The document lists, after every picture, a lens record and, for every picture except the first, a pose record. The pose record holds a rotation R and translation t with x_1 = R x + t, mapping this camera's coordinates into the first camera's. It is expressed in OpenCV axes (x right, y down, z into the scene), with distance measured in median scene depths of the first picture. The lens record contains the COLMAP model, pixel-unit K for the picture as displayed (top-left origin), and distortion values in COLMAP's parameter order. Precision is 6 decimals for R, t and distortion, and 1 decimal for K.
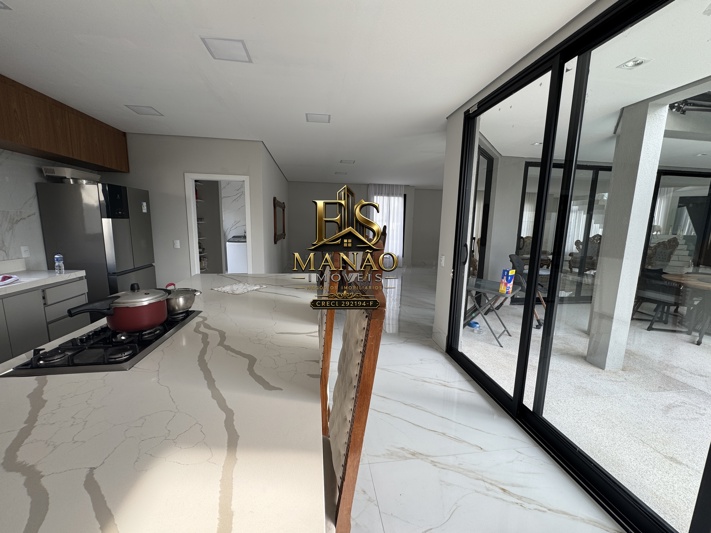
lens RADIAL K [[285.0, 0, 354.9], [0, 285.0, 266.9], [0, 0, 1]] dist [-0.003337, -0.000056]
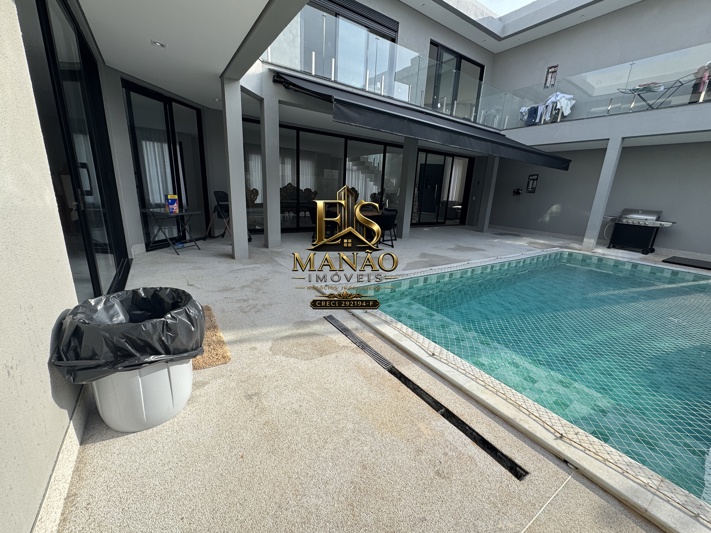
lens RADIAL K [[285.0, 0, 354.9], [0, 285.0, 266.9], [0, 0, 1]] dist [-0.003337, -0.000056]
pose [[0.901271, -0.088696, 0.424080, 0.631105], [0.033441, 0.990142, 0.136019, 0.168421], [-0.431964, -0.108408, 0.895352, -0.534050]]
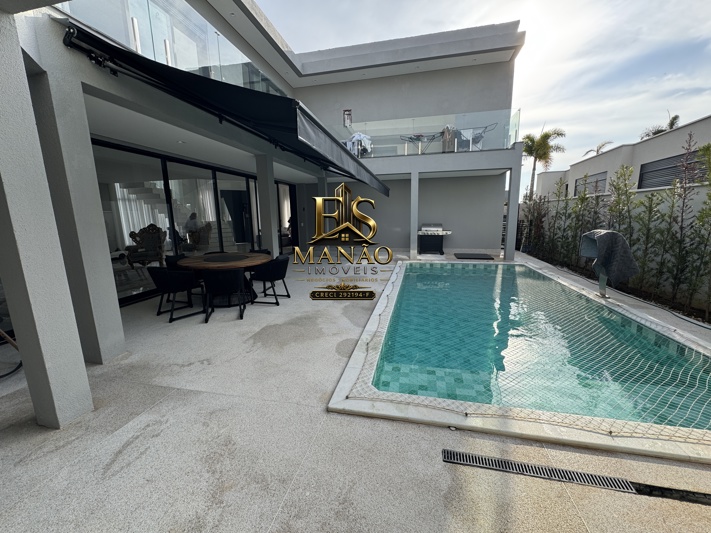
lens RADIAL K [[285.0, 0, 354.9], [0, 285.0, 266.9], [0, 0, 1]] dist [-0.003337, -0.000056]
pose [[0.355582, -0.191940, 0.914724, 0.465863], [0.167893, 0.975884, 0.139508, 0.016916], [-0.919442, 0.103969, 0.379232, 0.068339]]
